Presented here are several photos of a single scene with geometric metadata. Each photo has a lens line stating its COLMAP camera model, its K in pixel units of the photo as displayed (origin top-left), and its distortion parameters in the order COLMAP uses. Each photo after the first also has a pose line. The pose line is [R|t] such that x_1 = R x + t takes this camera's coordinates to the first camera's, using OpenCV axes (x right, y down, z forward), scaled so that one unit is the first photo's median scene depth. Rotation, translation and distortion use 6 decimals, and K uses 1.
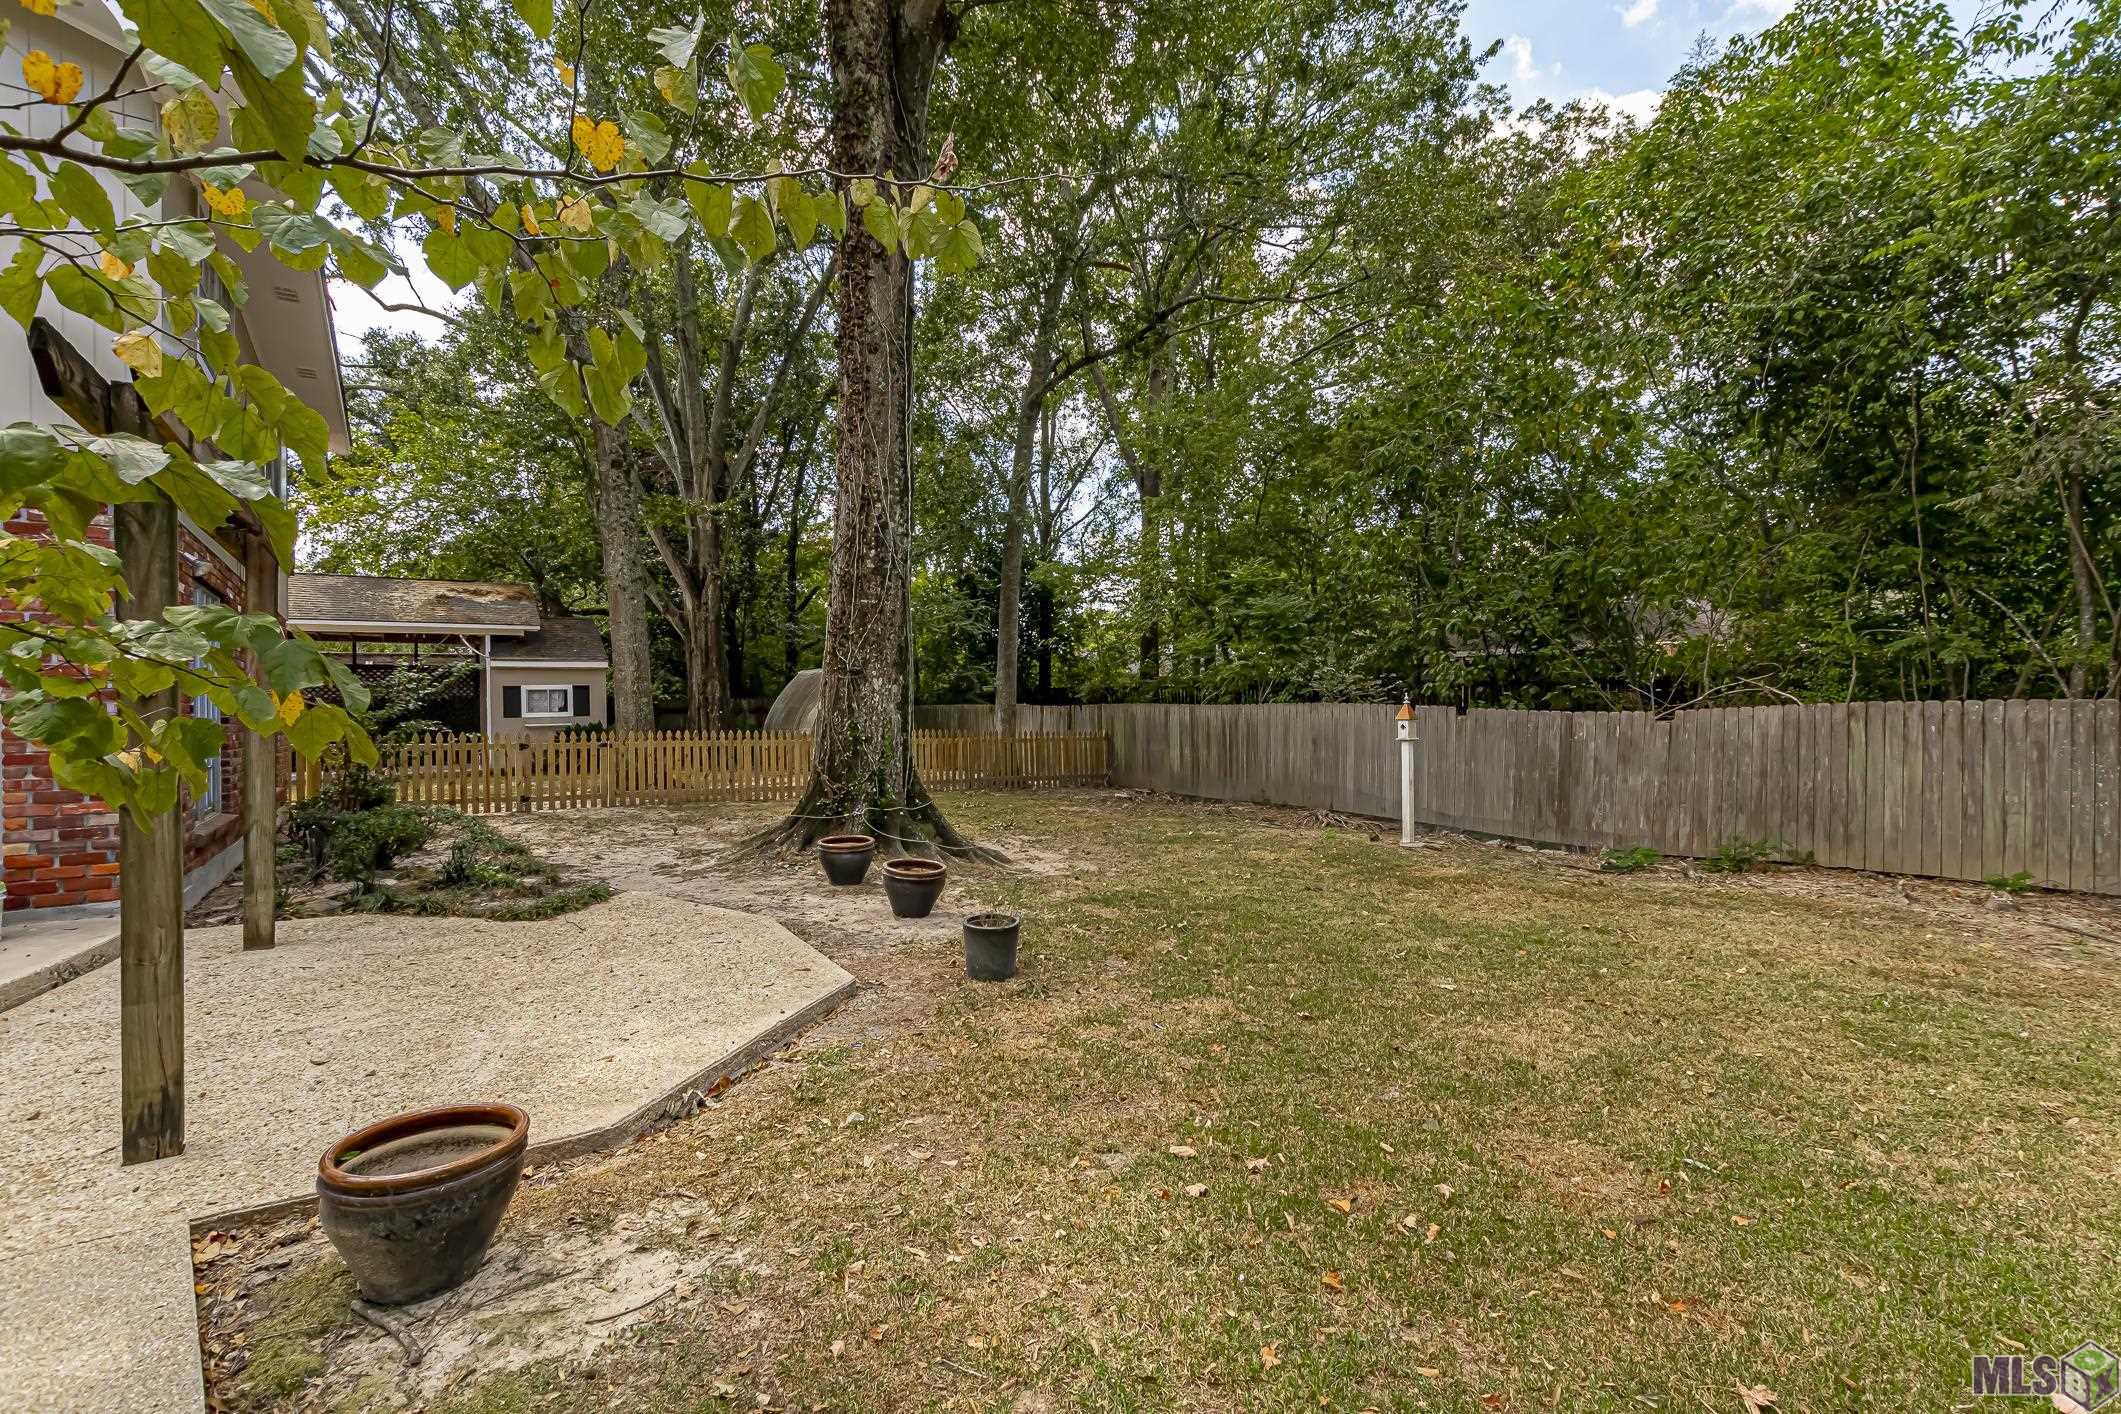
lens RADIAL K [[957.2, 0, 1055.7], [0, 957.2, 699.1], [0, 0, 1]] dist [0.000873, -0.002449]
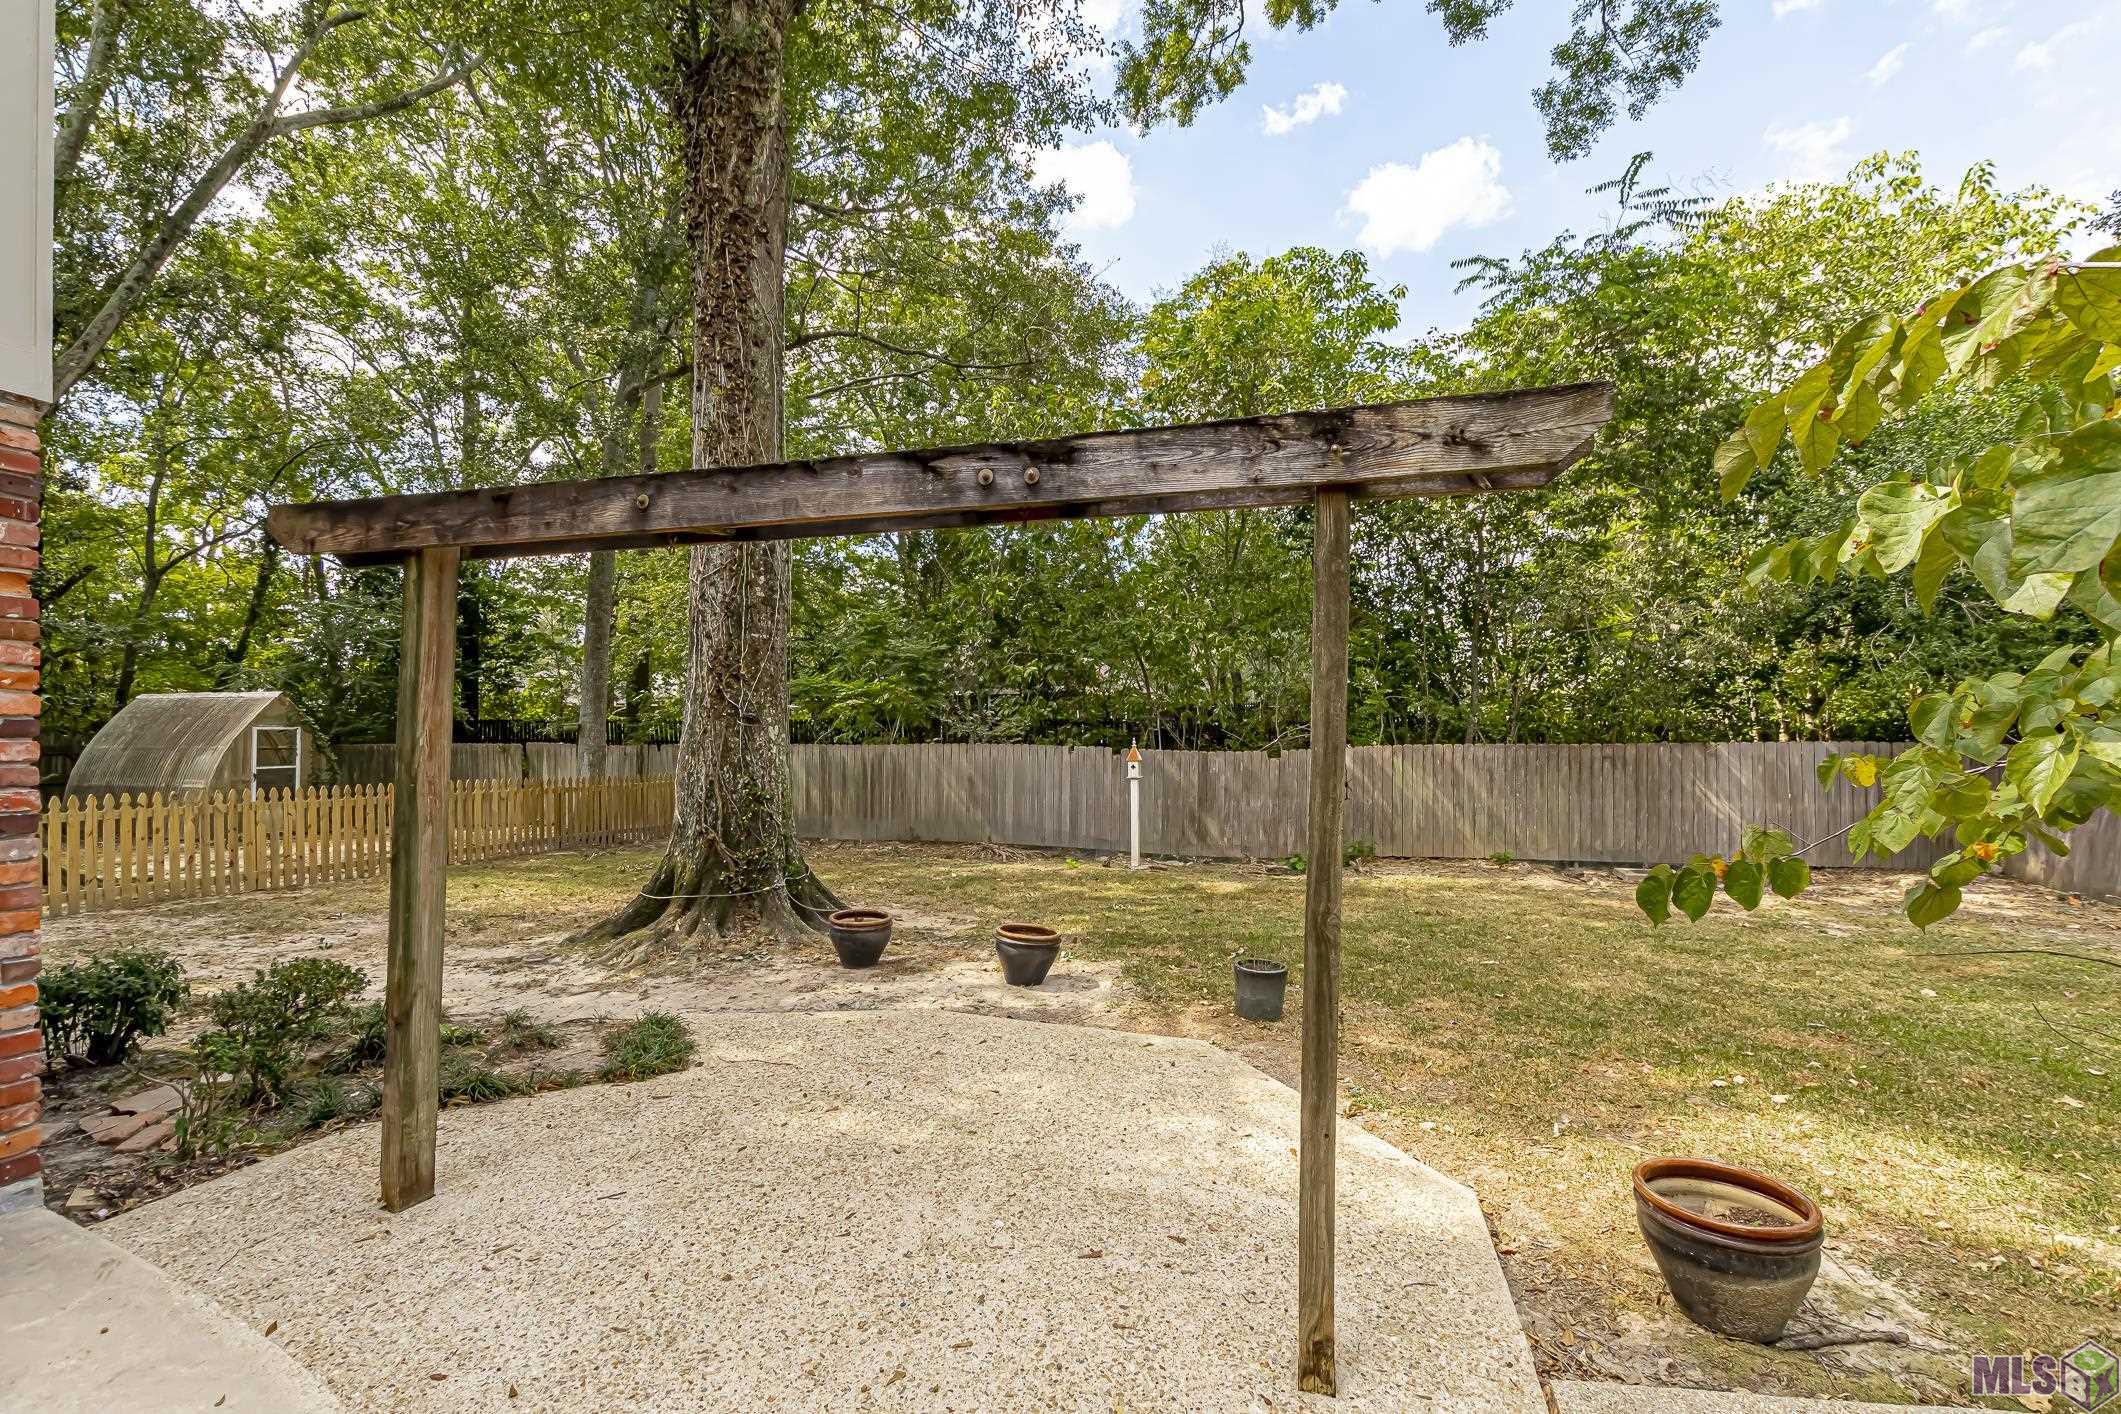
lens RADIAL K [[957.2, 0, 1079.5], [0, 957.2, 715.3], [0, 0, 1]] dist [0.000873, -0.002449]
pose [[0.779931, 0.011756, 0.625755, -0.504291], [-0.002831, 0.999880, -0.015256, -0.018970], [-0.625859, 0.010127, 0.779871, 0.155640]]
